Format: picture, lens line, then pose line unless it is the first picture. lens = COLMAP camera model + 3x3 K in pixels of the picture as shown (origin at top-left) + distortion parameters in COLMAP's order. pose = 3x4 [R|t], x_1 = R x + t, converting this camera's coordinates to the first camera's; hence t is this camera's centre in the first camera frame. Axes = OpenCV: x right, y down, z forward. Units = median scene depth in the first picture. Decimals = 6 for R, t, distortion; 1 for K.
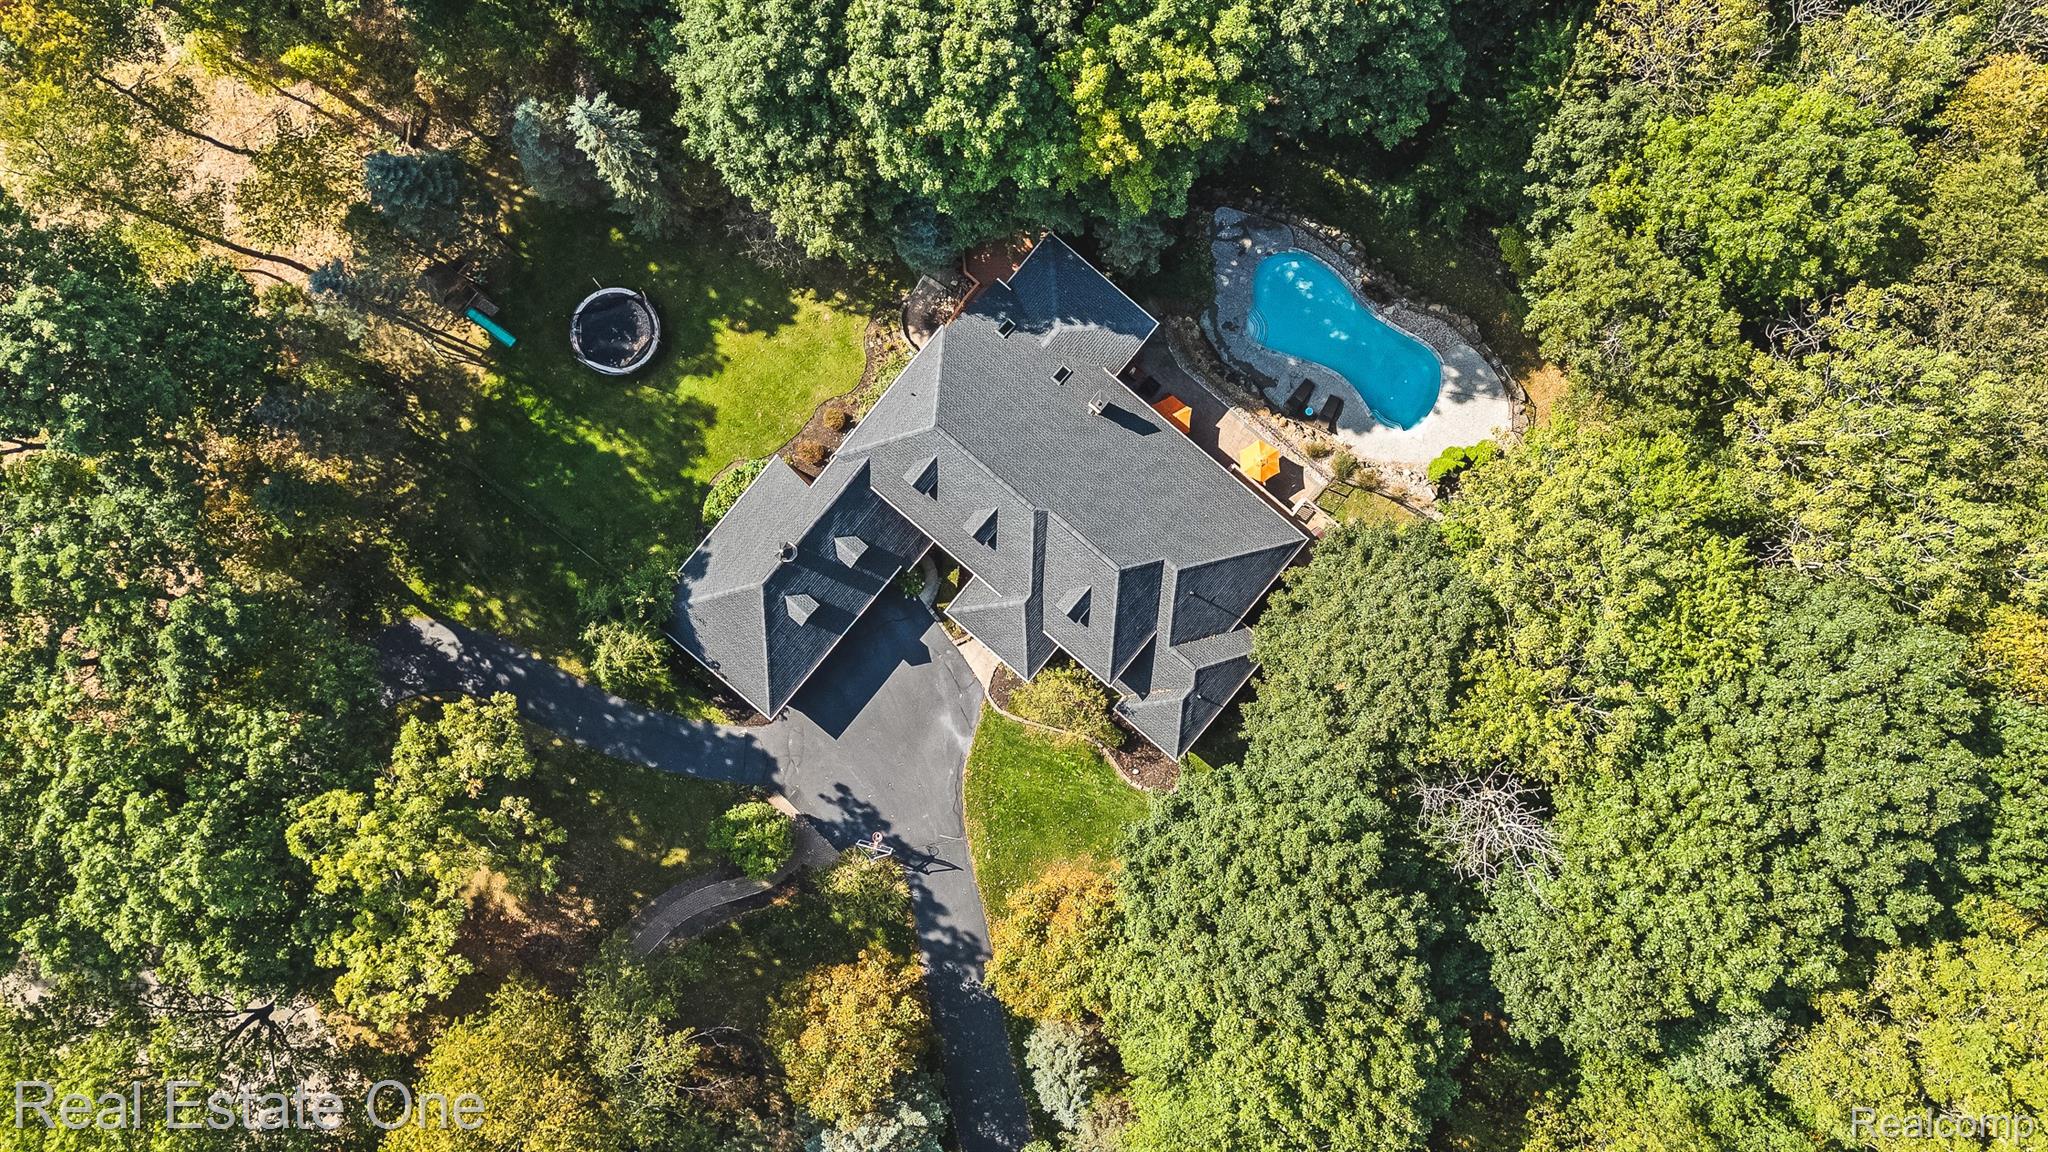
lens RADIAL K [[1551.5, 0, 1030.0], [0, 1551.5, 577.0], [0, 0, 1]] dist [0.067816, -0.001931]
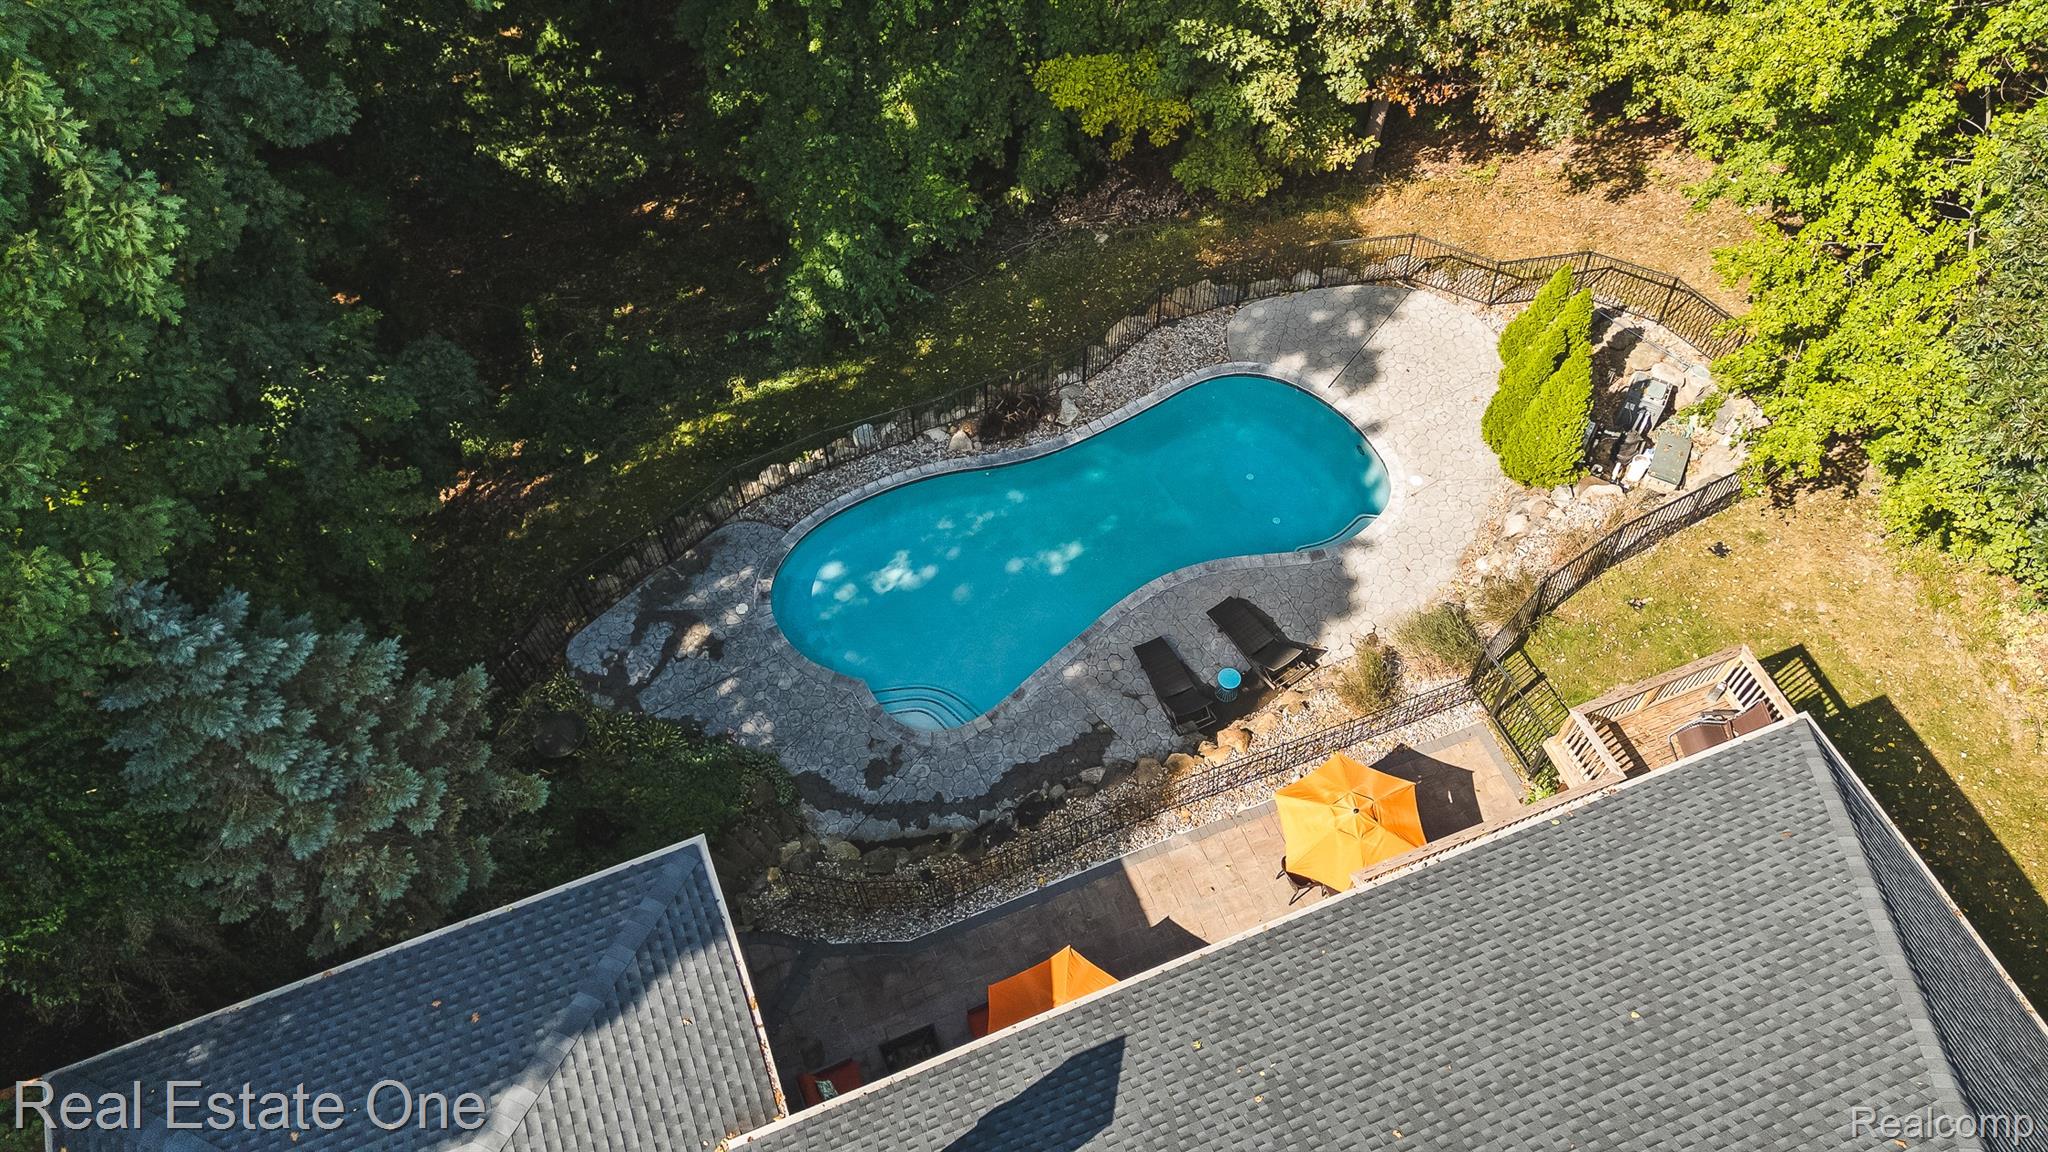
lens RADIAL K [[1551.5, 0, 1030.0], [0, 1551.5, 577.0], [0, 0, 1]] dist [0.067816, -0.001931]
pose [[0.474759, -0.745826, 0.467277, 0.023946], [0.880004, 0.393792, -0.265558, -0.068008], [0.014050, 0.537282, 0.843286, 0.740793]]
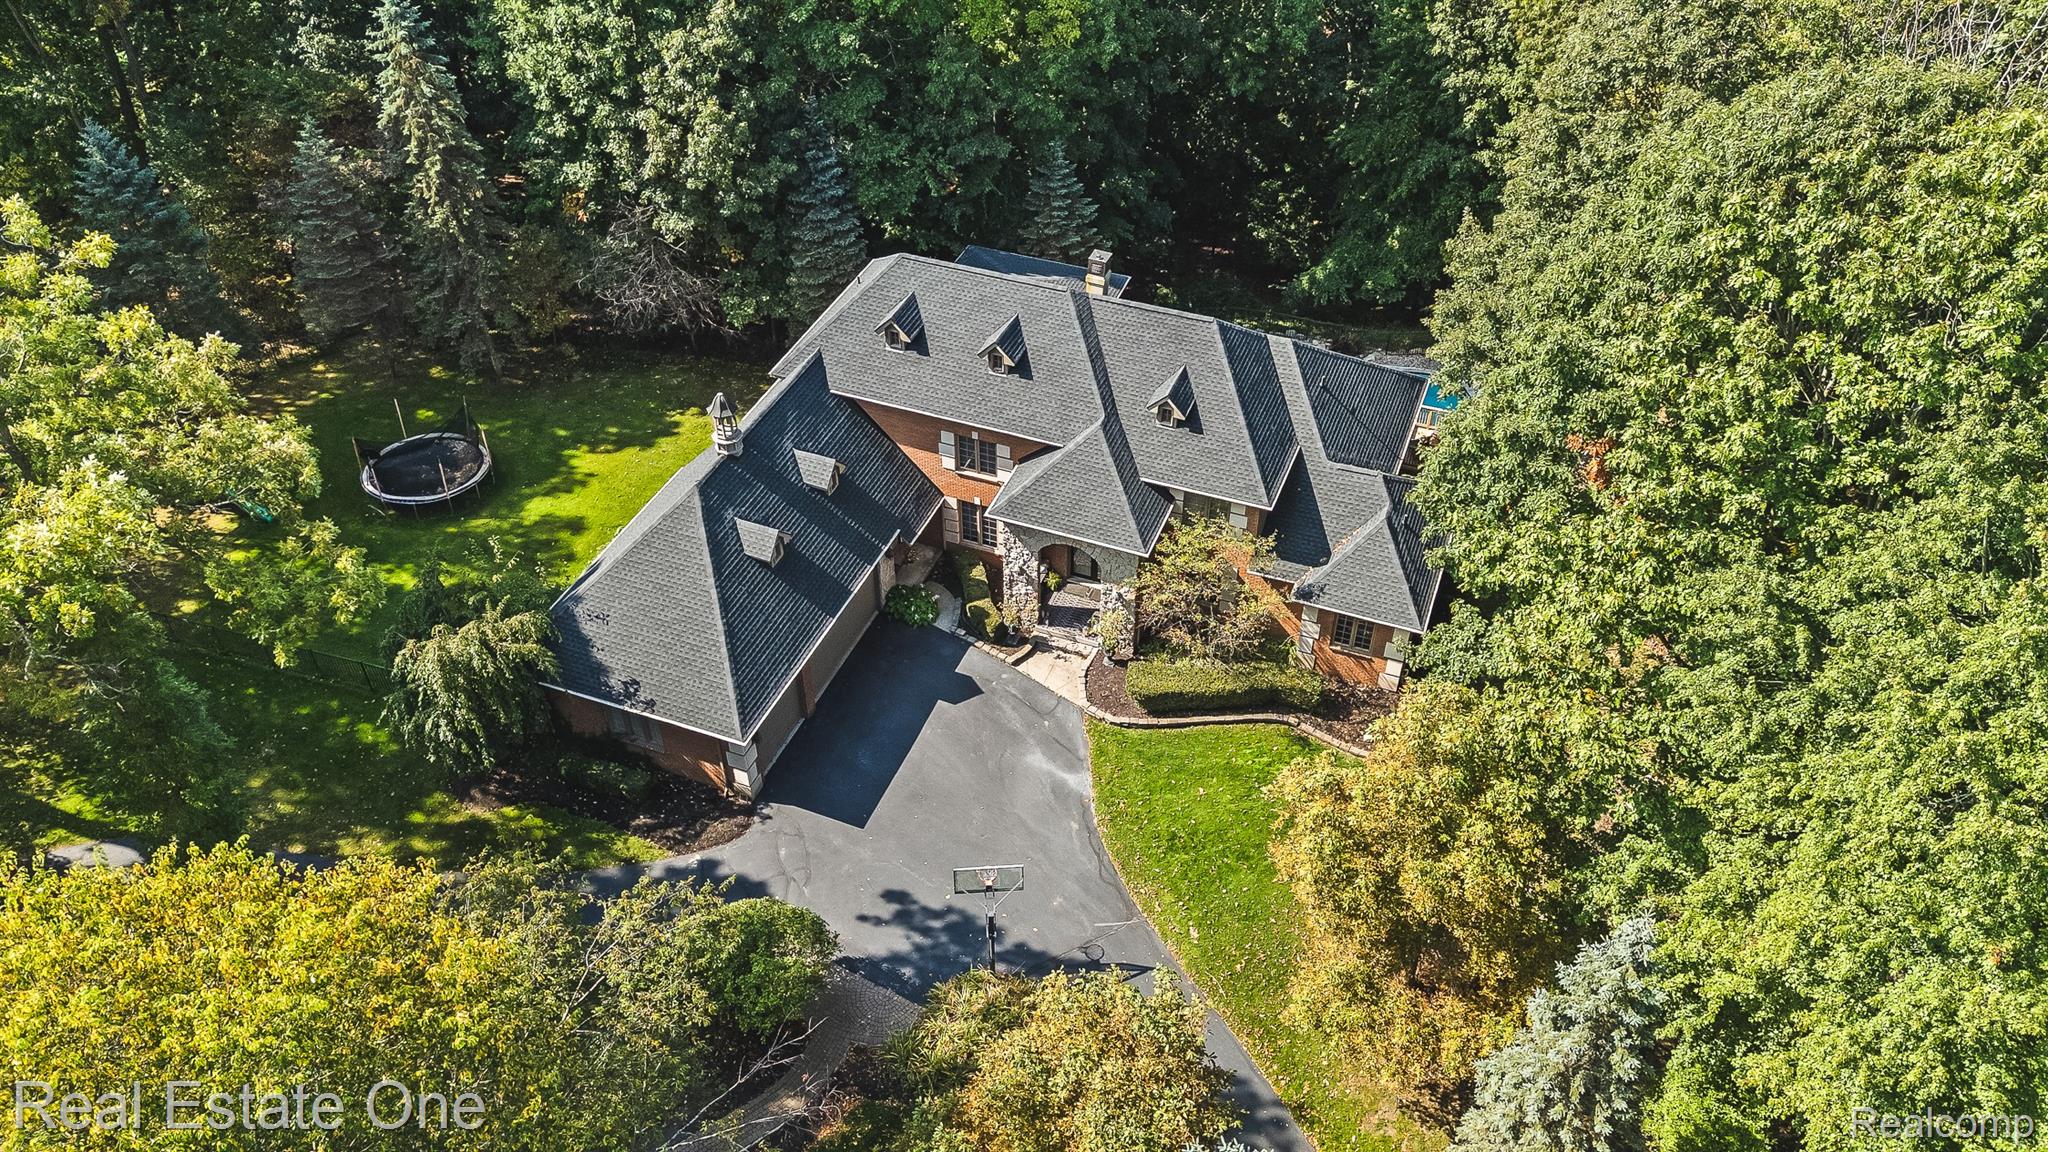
lens RADIAL K [[1483.2, 0, 1022.7], [0, 1483.2, 587.3], [0, 0, 1]] dist [0.054394, 0.000179]
pose [[0.948962, -0.205506, 0.239246, -0.180422], [0.315295, 0.636823, -0.703595, 0.445151], [-0.007764, 0.743118, 0.669116, 0.572444]]
